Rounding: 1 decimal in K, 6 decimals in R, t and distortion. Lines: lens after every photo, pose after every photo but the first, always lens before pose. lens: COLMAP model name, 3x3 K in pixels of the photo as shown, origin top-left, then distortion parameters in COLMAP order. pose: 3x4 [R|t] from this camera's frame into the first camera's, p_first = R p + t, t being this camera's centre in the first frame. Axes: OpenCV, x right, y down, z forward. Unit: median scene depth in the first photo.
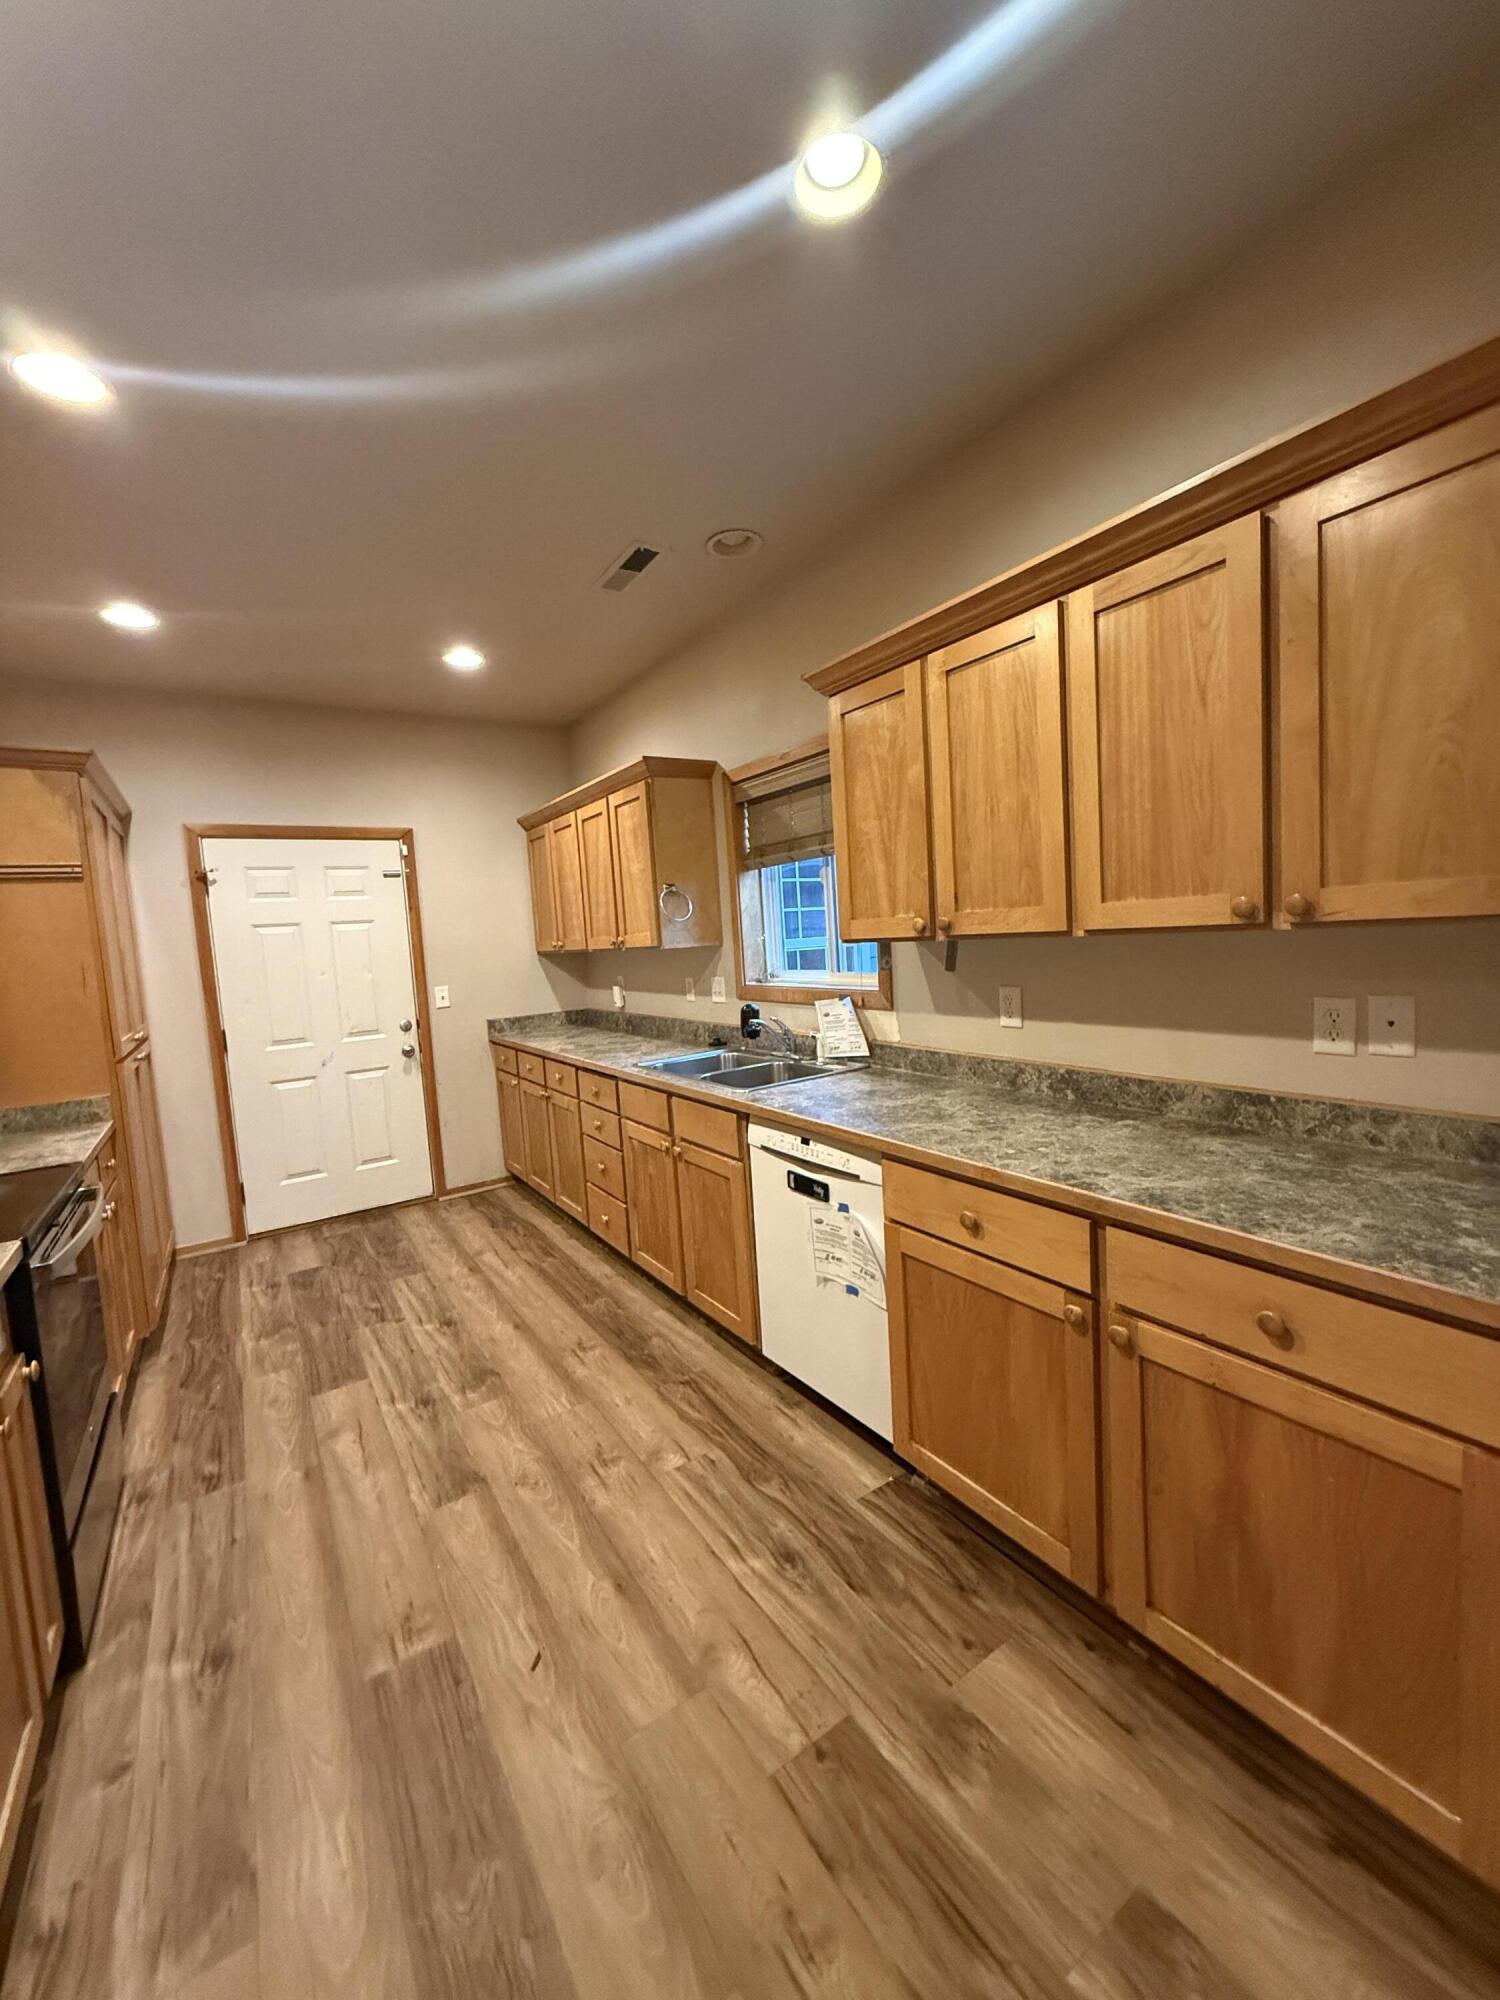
lens RADIAL K [[795.7, 0, 752.3], [0, 795.7, 997.6], [0, 0, 1]] dist [-0.000186, 0.000562]
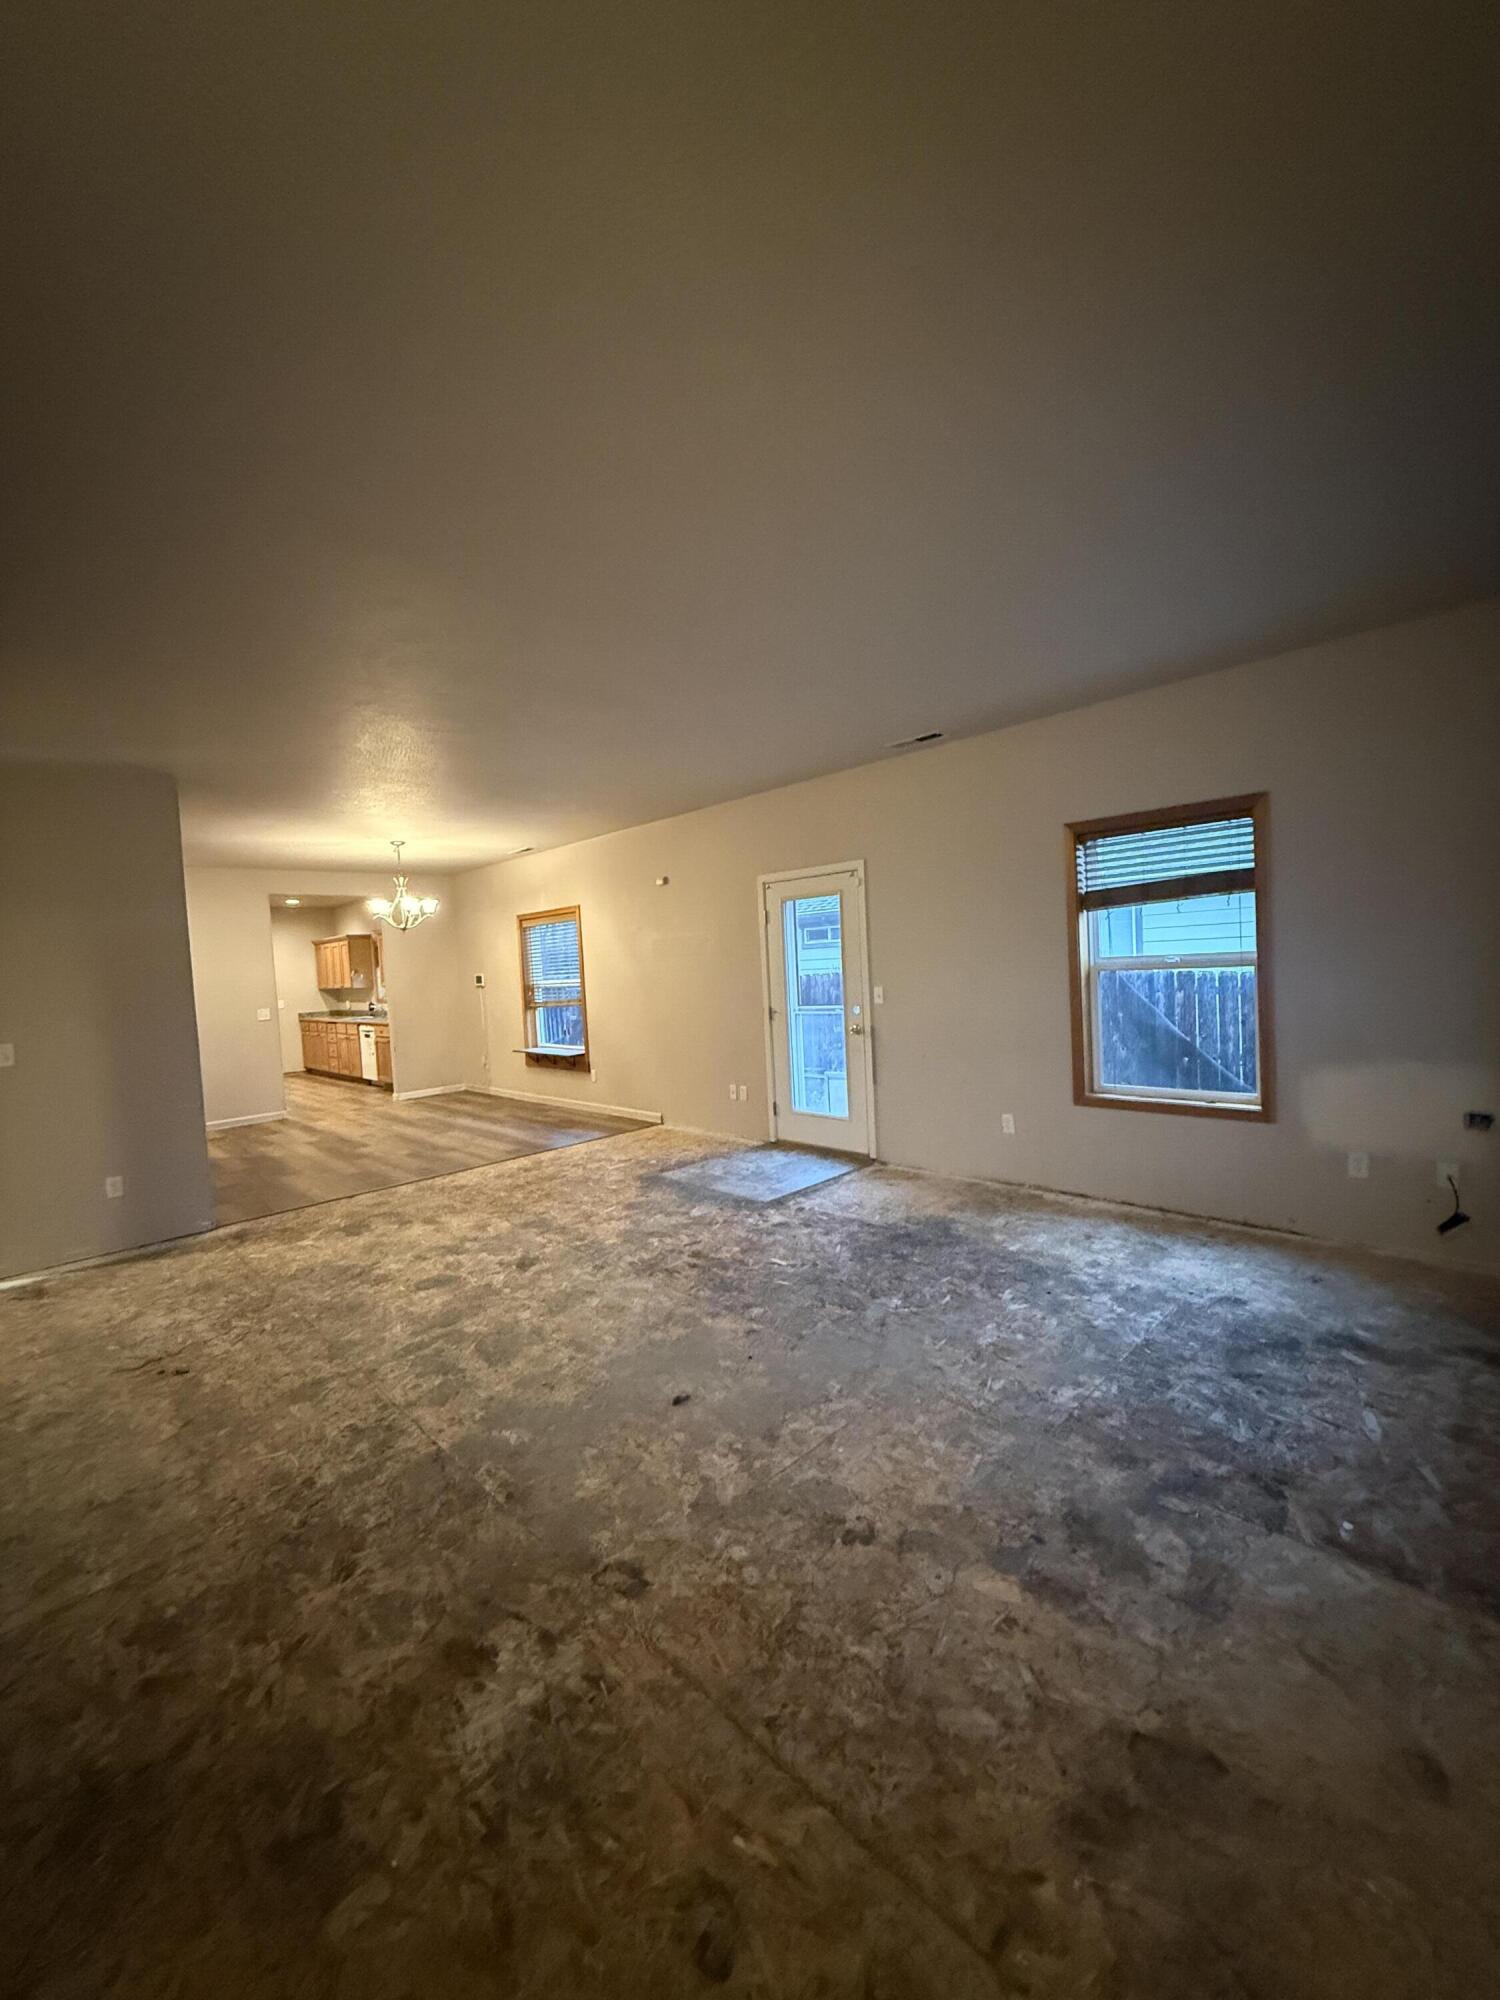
lens RADIAL K [[795.7, 0, 749.8], [0, 795.7, 1003.2], [0, 0, 1]] dist [-0.000186, 0.000562]
pose [[0.984245, -0.002242, 0.176794, 1.164904], [0.009532, 0.999138, -0.040396, 0.190749], [-0.176551, 0.041444, 0.983419, -3.227362]]
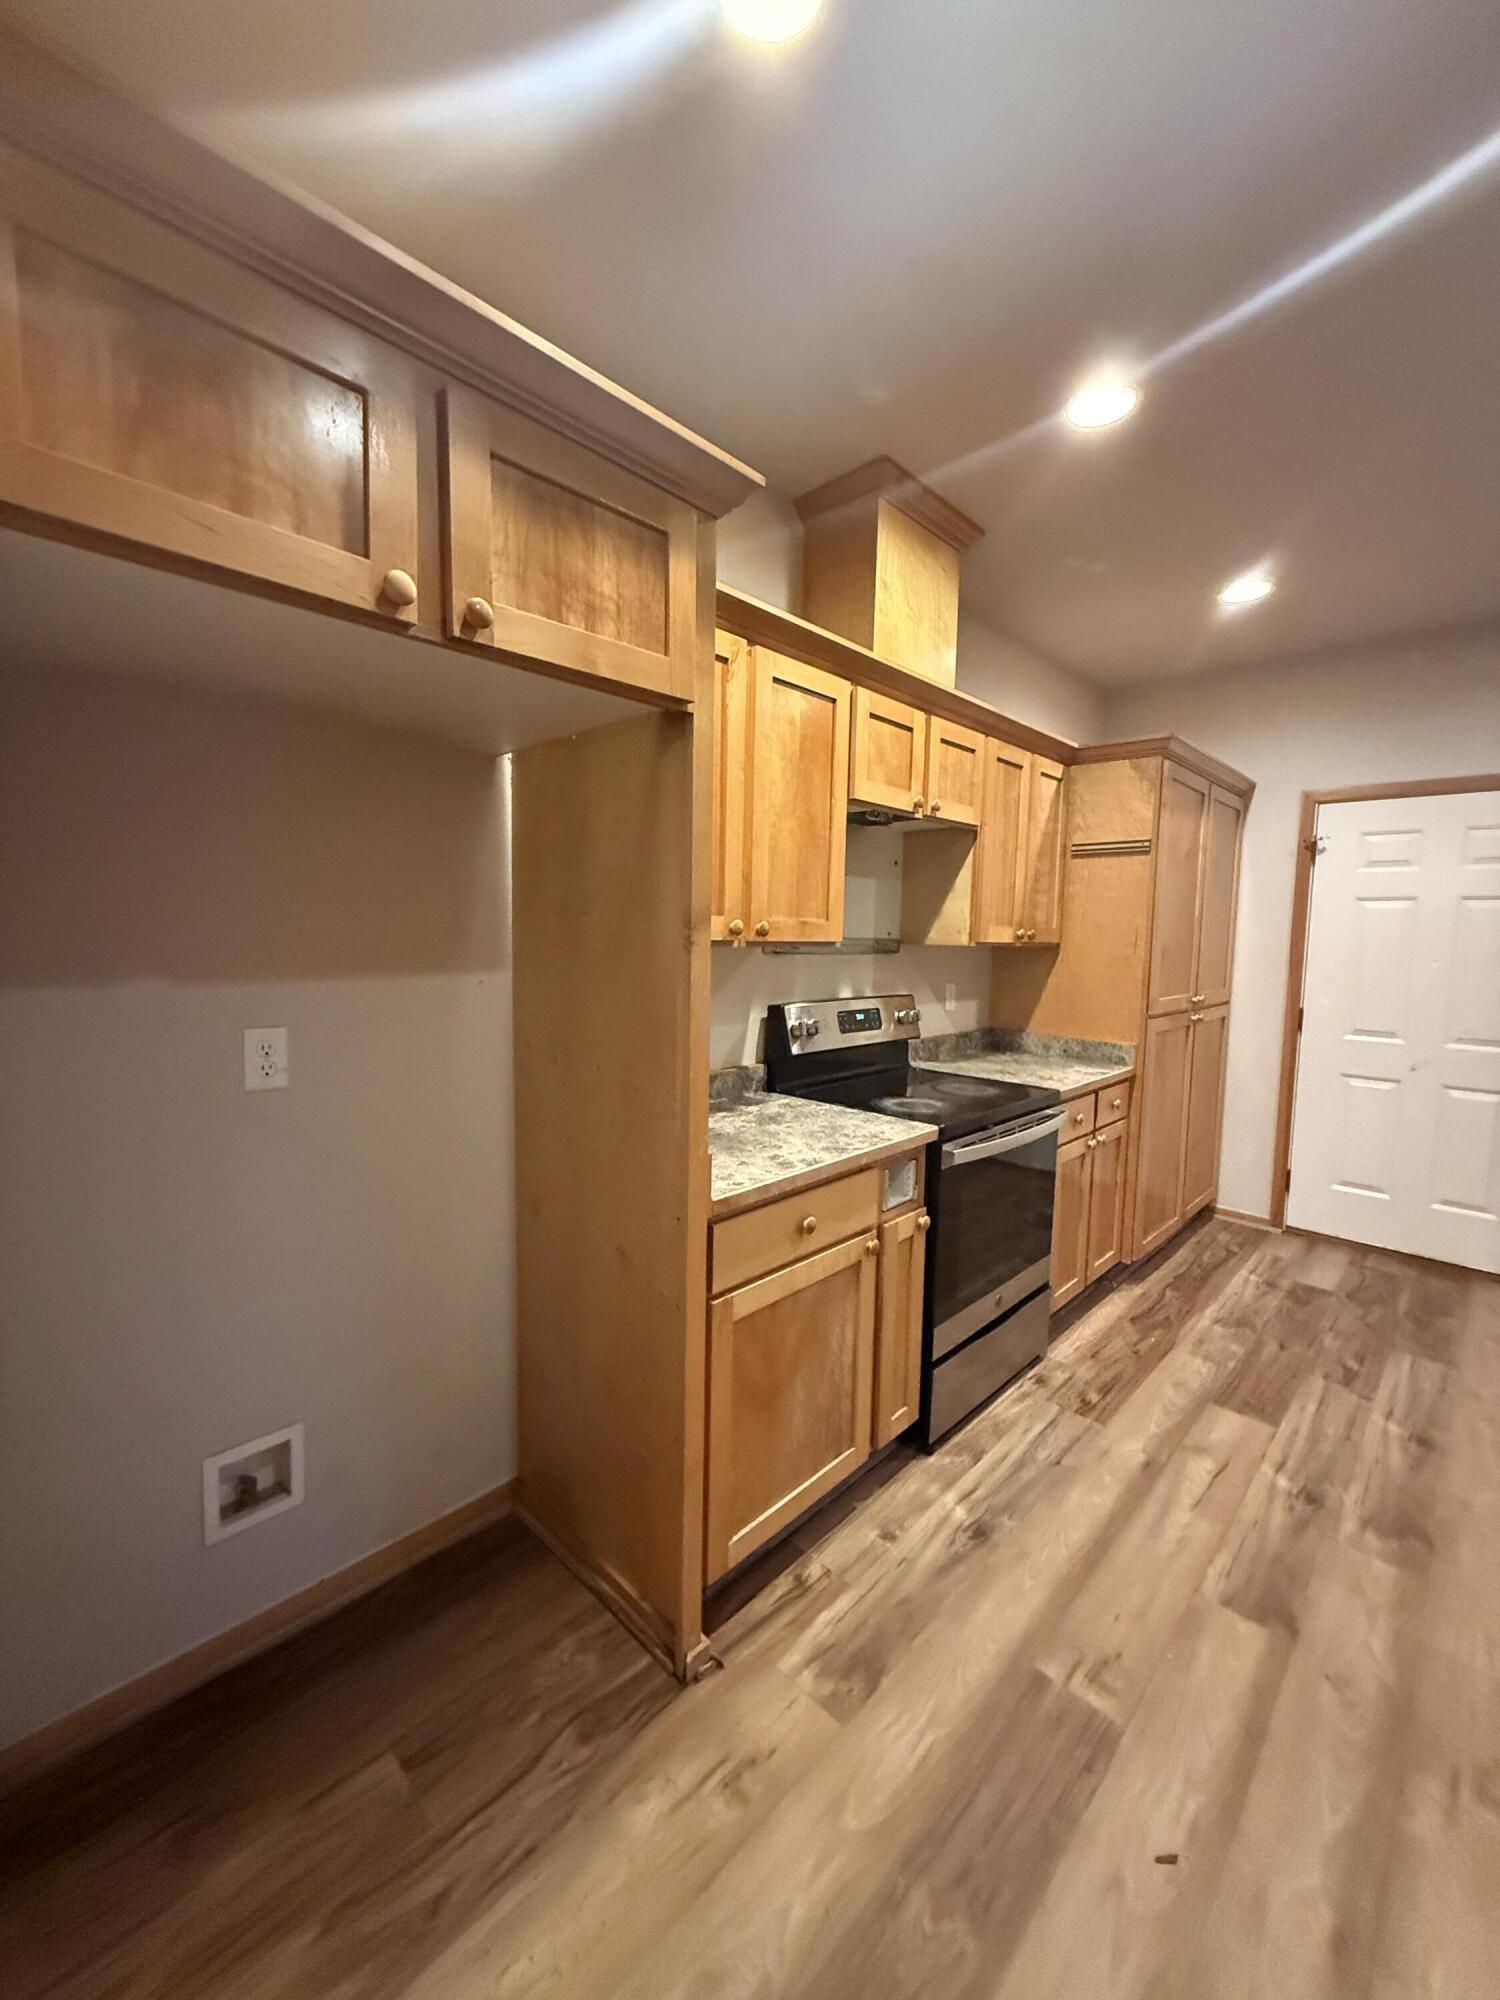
lens RADIAL K [[795.7, 0, 753.7], [0, 795.7, 998.7], [0, 0, 1]] dist [-0.000186, 0.000562]
pose [[0.215675, 0.150821, -0.964747, 0.146108], [-0.113781, 0.985151, 0.128574, -0.024140], [0.969813, 0.082040, 0.229633, 0.203351]]
